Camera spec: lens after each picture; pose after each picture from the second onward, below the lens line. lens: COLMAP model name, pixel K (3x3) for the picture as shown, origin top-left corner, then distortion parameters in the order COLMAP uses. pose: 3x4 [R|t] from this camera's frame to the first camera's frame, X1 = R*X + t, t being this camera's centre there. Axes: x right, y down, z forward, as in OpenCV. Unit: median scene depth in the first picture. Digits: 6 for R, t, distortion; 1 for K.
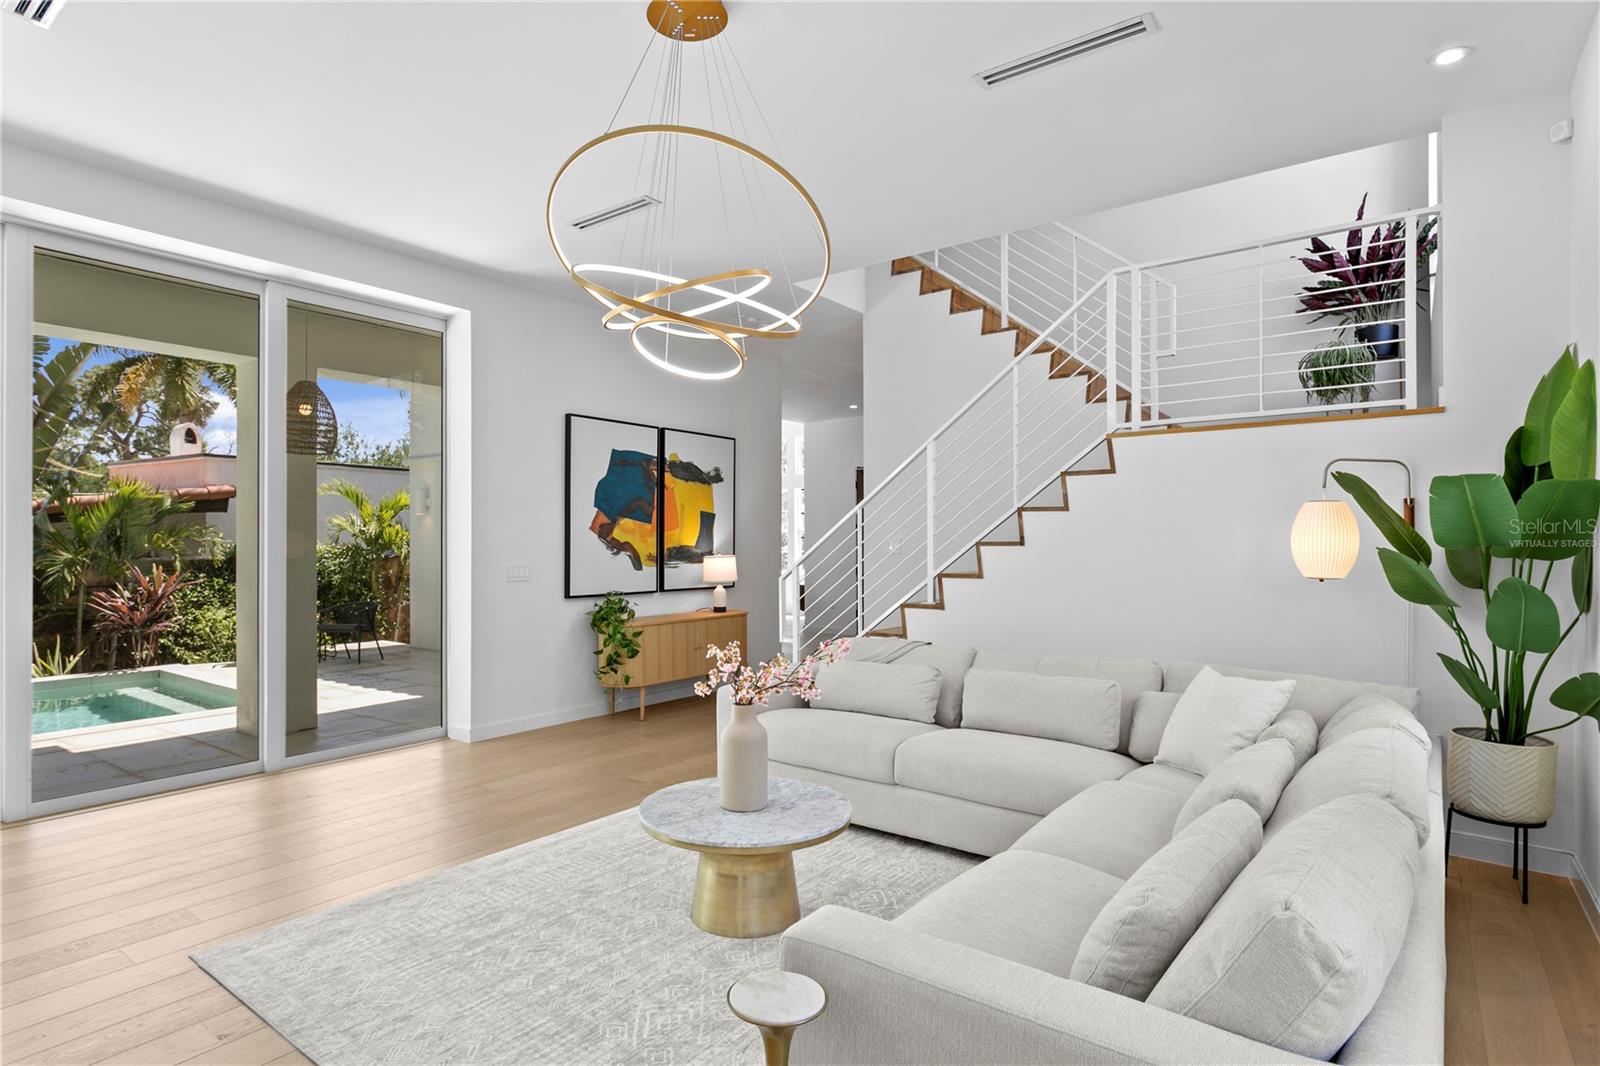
lens RADIAL K [[840.0, 0, 800.2], [0, 840.0, 540.1], [0, 0, 1]] dist [0.002357, 0.000301]
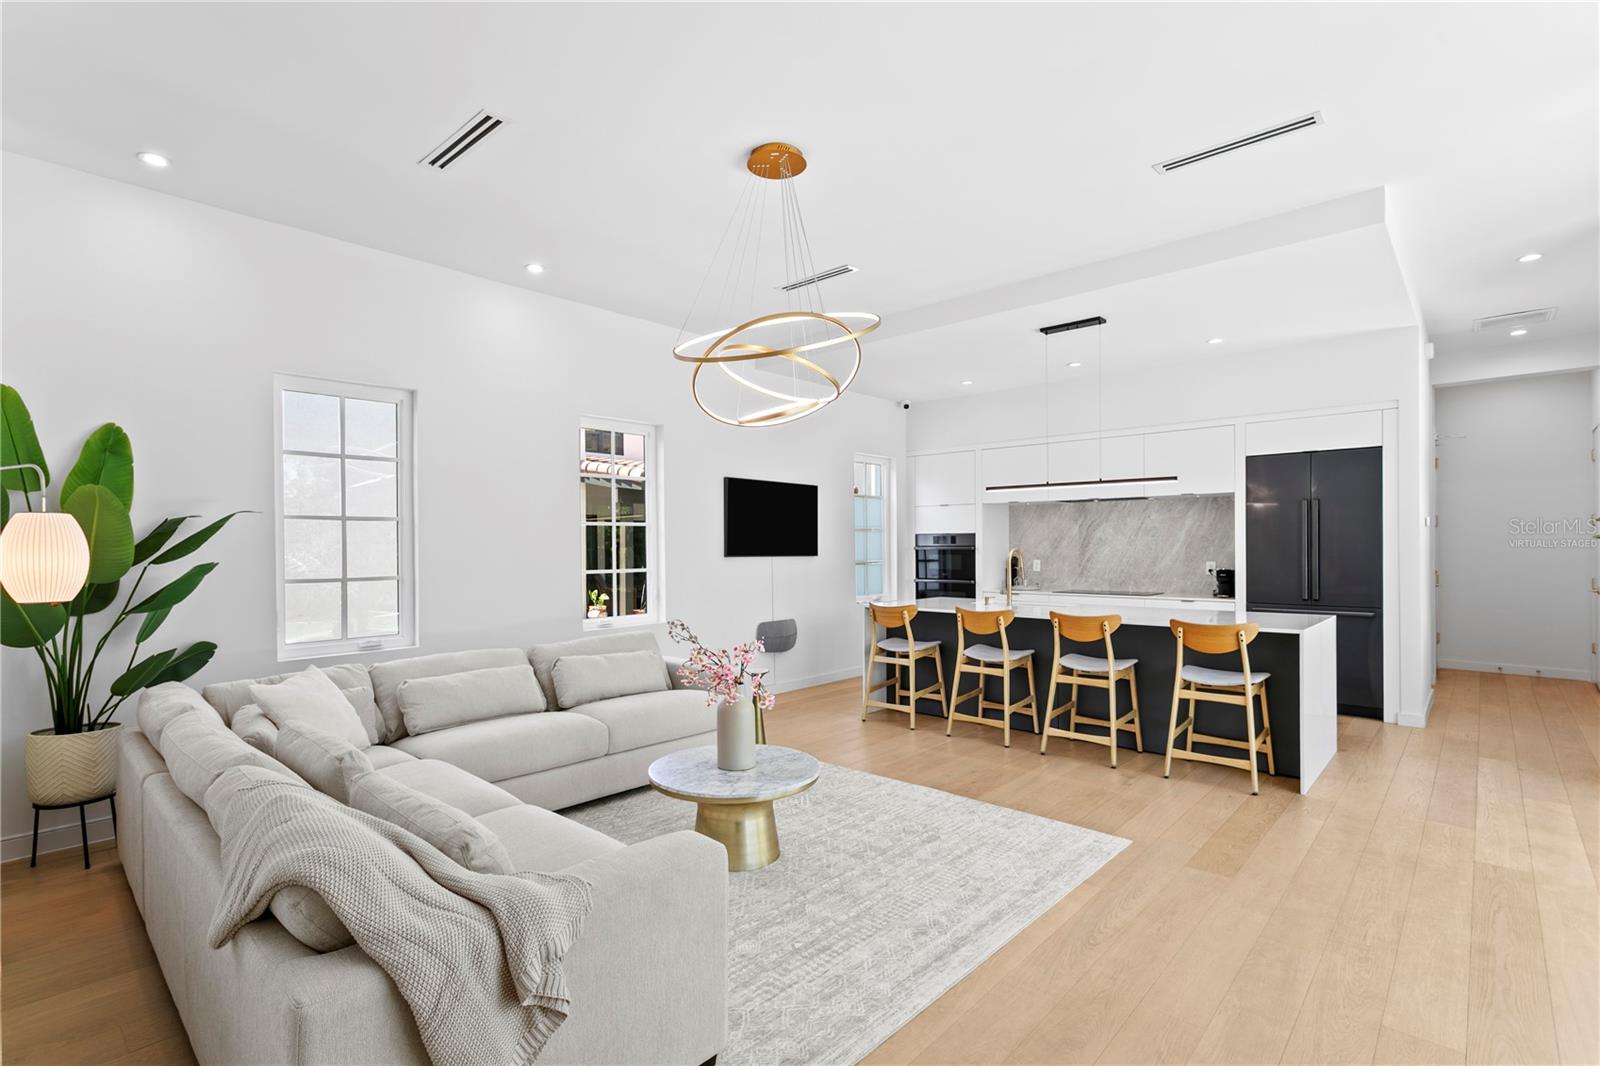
lens RADIAL K [[753.7, 0, 793.9], [0, 753.7, 542.2], [0, 0, 1]] dist [0.005445, 0.000594]
pose [[-0.993879, 0.010015, 0.110023, -0.228266], [0.008753, 0.999890, -0.011942, 0.001906], [-0.110130, -0.010906, -0.993857, 1.733626]]
